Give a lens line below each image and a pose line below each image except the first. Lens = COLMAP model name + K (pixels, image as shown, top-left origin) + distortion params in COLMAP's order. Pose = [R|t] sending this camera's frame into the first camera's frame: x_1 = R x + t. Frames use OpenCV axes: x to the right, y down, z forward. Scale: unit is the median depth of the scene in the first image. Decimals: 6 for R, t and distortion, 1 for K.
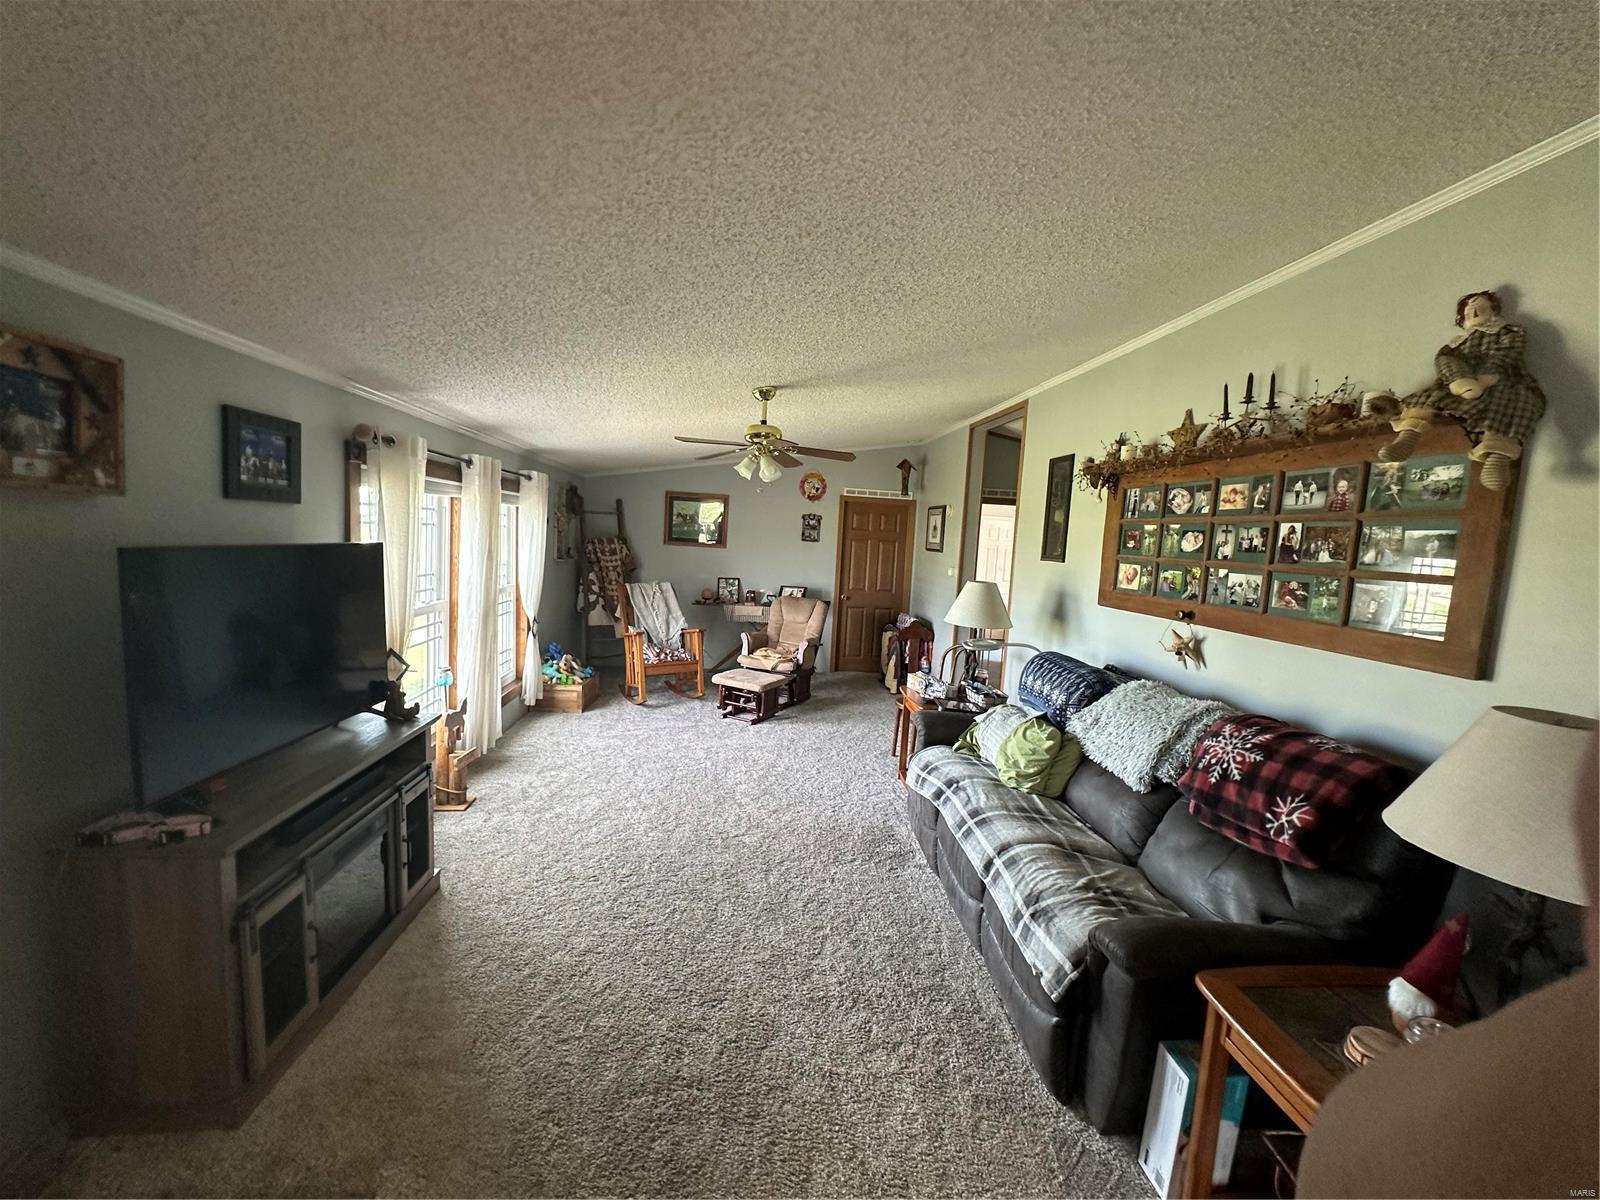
lens RADIAL K [[641.5, 0, 800.0], [0, 641.5, 600.0], [0, 0, 1]] dist [-0.000297, -0.000027]
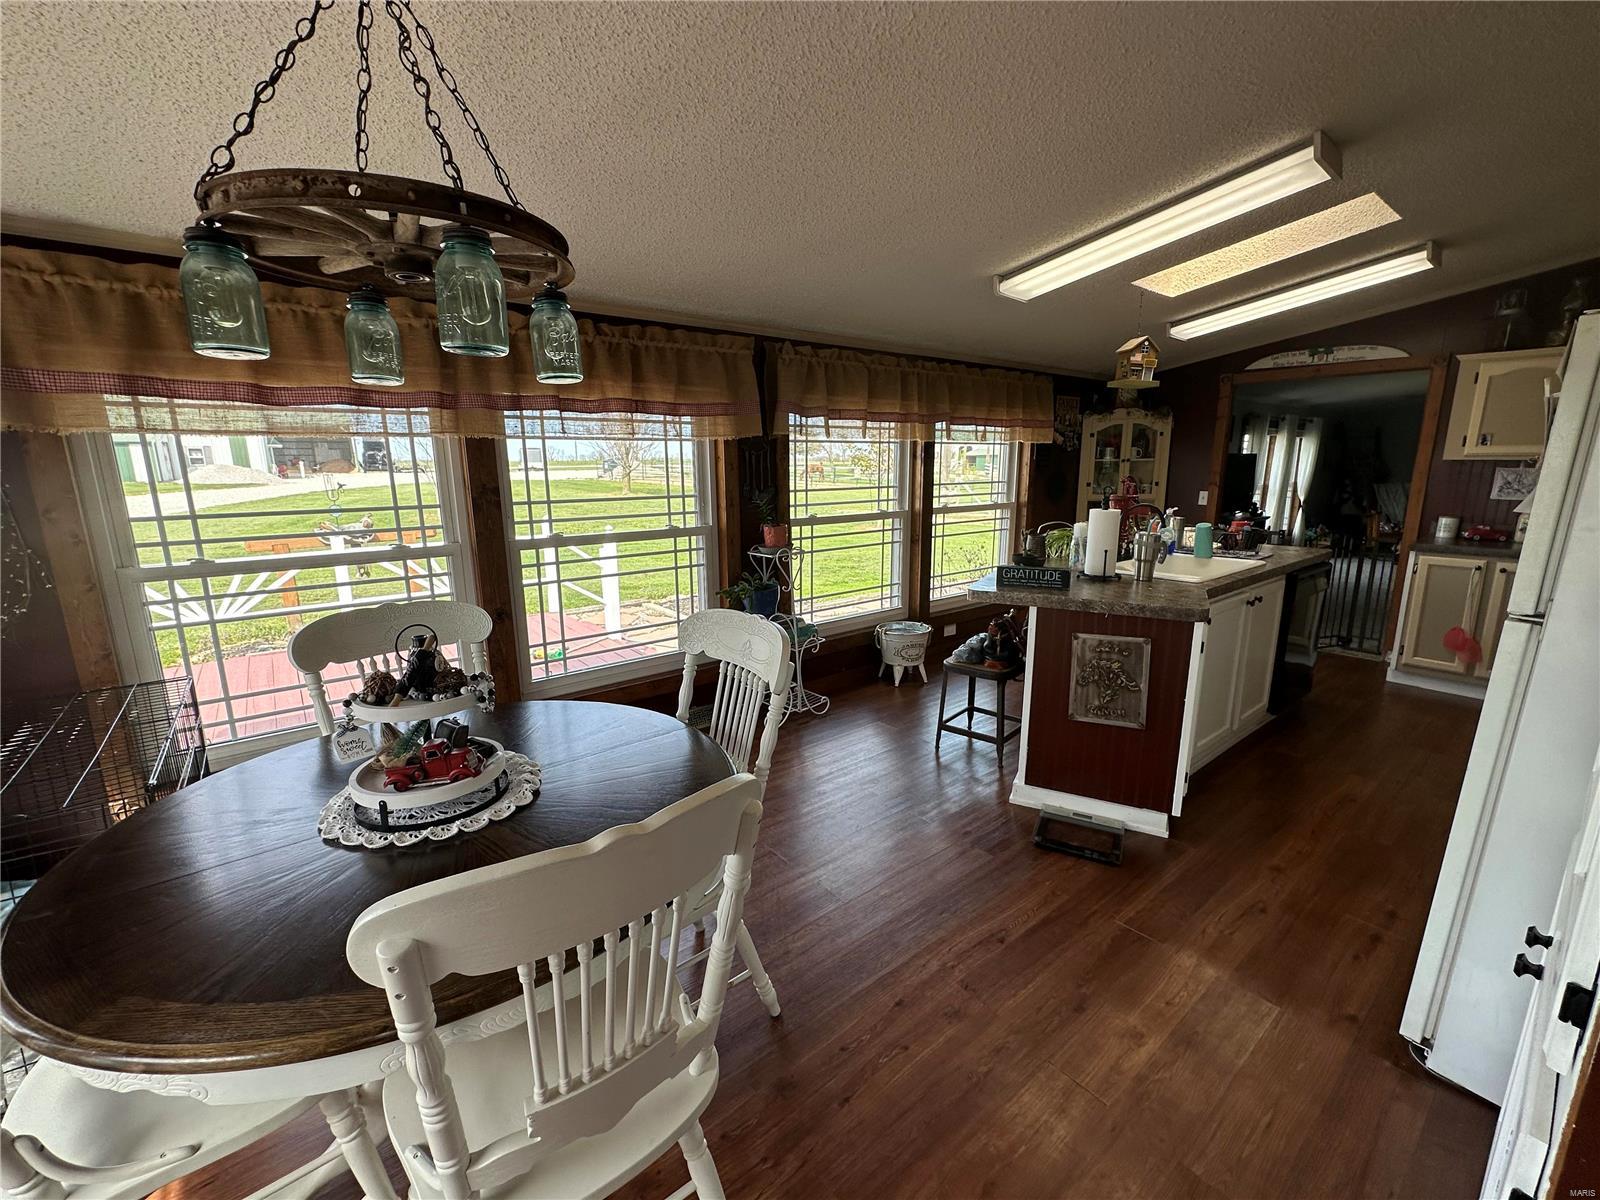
lens RADIAL K [[663.7, 0, 800.0], [0, 663.7, 600.0], [0, 0, 1]] dist [-0.001212, -0.000533]
pose [[0.538646, 0.114085, -0.834773, 0.323052], [-0.046004, 0.993294, 0.106065, 0.137121], [0.841276, -0.018729, 0.540282, -0.951964]]
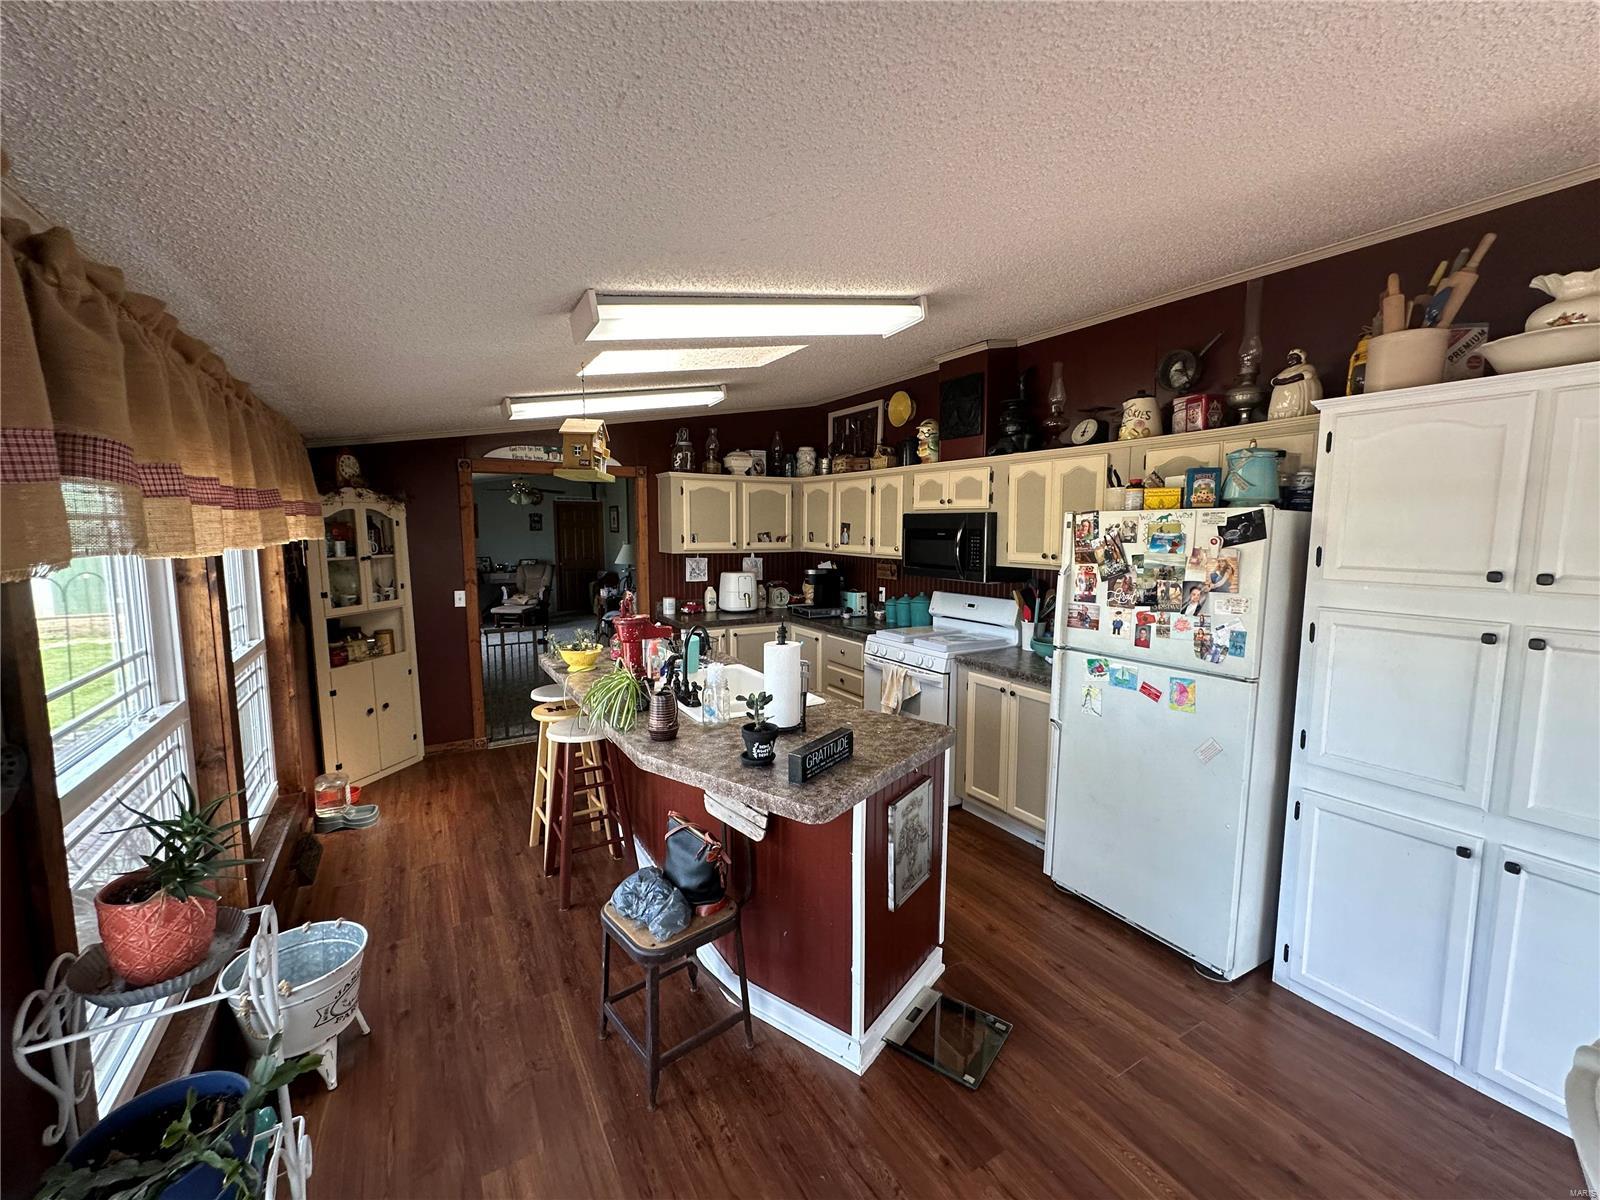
lens RADIAL K [[670.9, 0, 788.0], [0, 670.9, 602.2], [0, 0, 1]] dist [-0.001154, -0.000224]
pose [[0.915396, -0.098453, 0.390329, -0.089316], [0.088487, 0.995128, 0.043484, 0.076145], [-0.392708, -0.005266, 0.919648, -0.868667]]
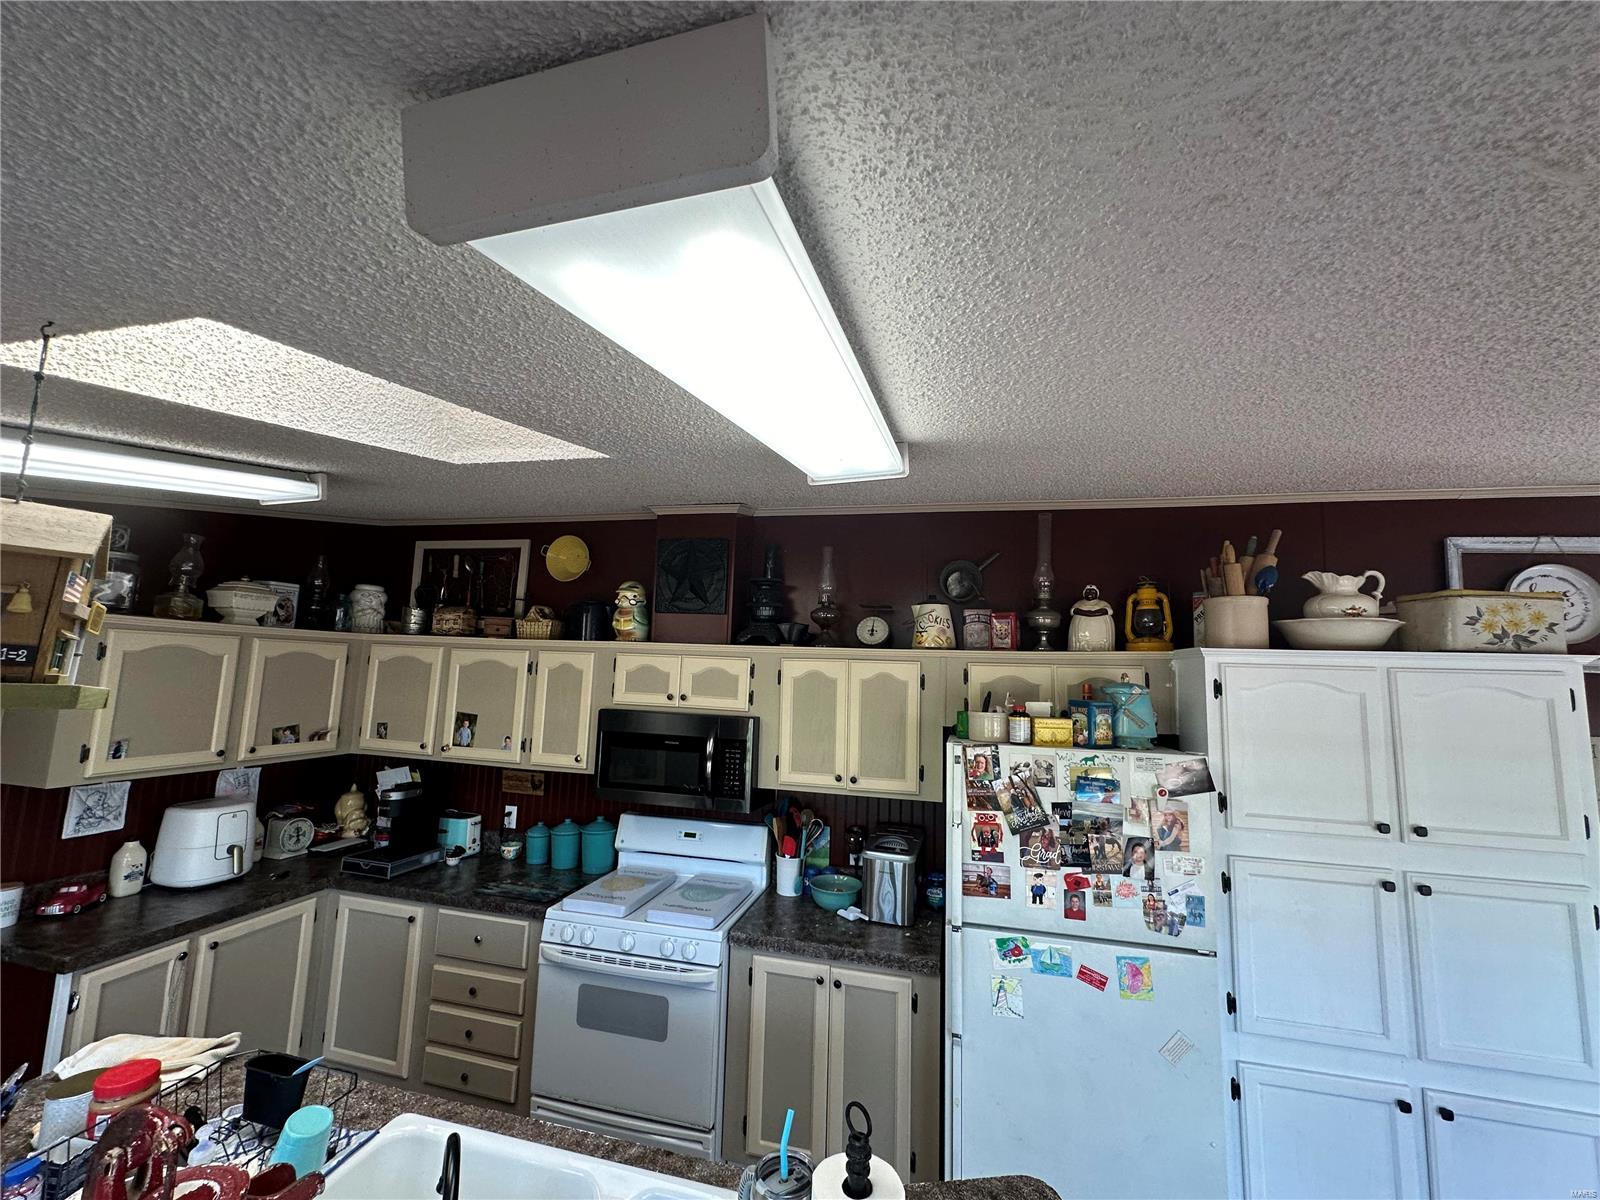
lens RADIAL K [[641.5, 0, 800.0], [0, 641.5, 600.0], [0, 0, 1]] dist [-0.000297, -0.000027]
pose [[0.336056, 0.061900, 0.939806, -0.090368], [0.078467, 0.992529, -0.093431, 0.003343], [-0.938568, 0.105142, 0.328688, -0.577352]]
